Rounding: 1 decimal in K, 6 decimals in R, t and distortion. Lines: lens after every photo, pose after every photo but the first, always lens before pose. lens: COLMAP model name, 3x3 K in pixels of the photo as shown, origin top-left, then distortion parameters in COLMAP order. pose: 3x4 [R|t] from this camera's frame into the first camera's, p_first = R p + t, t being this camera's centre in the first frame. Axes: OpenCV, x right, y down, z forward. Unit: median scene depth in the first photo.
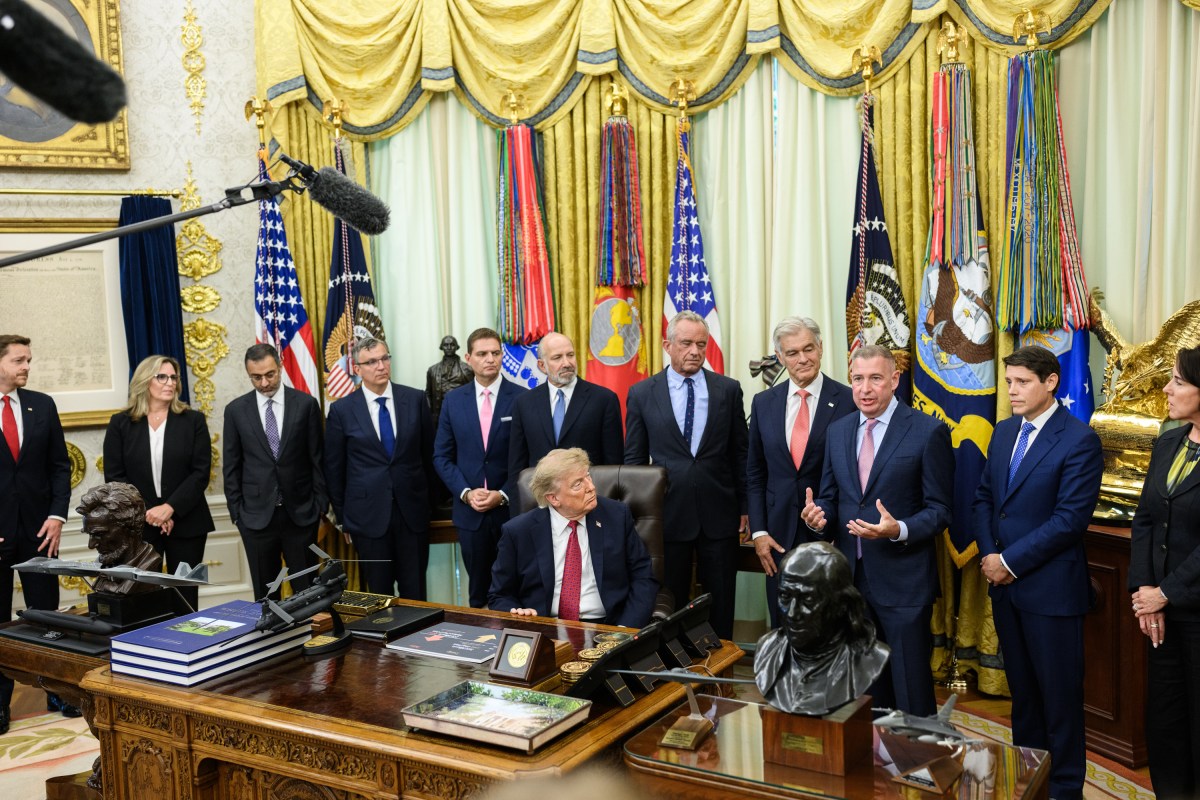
lens RADIAL K [[1150.2, 0, 596.0], [0, 1150.2, 405.3], [0, 0, 1]] dist [0.001938, 0.000000]
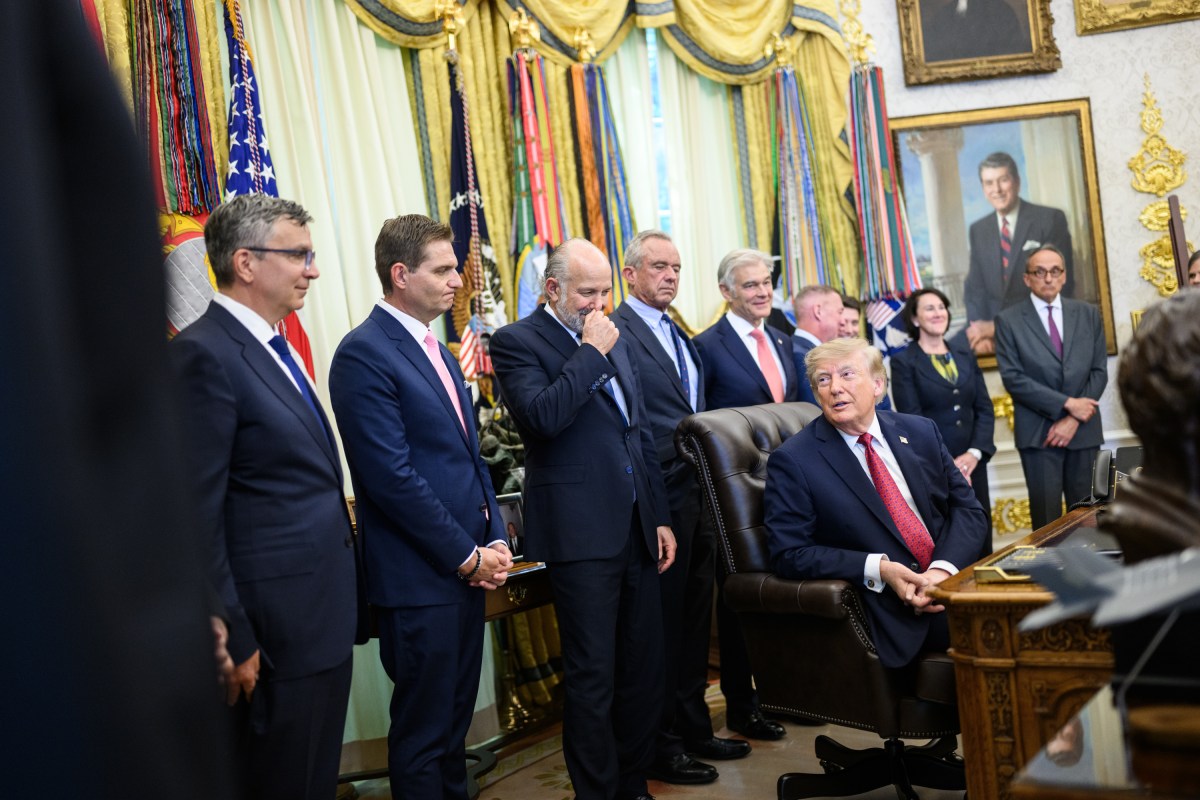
lens RADIAL K [[1150.2, 0, 598.1], [0, 1150.2, 407.6], [0, 0, 1]] dist [0.001938, 0.000000]
pose [[0.049522, 0.056927, 0.997149, -0.548651], [0.185476, 0.980484, -0.065187, 0.064632], [-0.981400, 0.188176, 0.037997, 0.815519]]
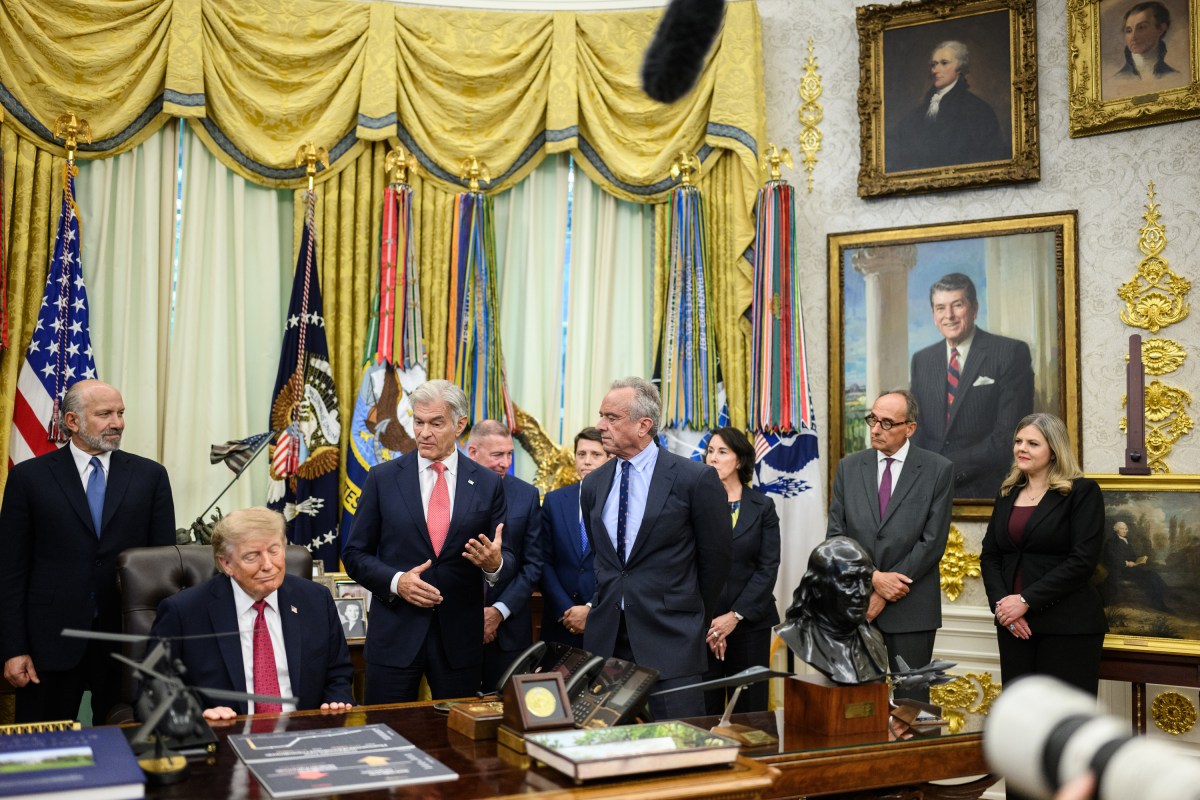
lens RADIAL K [[1150.2, 0, 610.4], [0, 1150.2, 403.1], [0, 0, 1]] dist [0.001938, 0.000000]
pose [[0.510155, 0.111343, 0.852845, -0.418392], [0.038471, 0.987639, -0.151954, 0.067676], [-0.859222, 0.110330, 0.499565, 0.263283]]
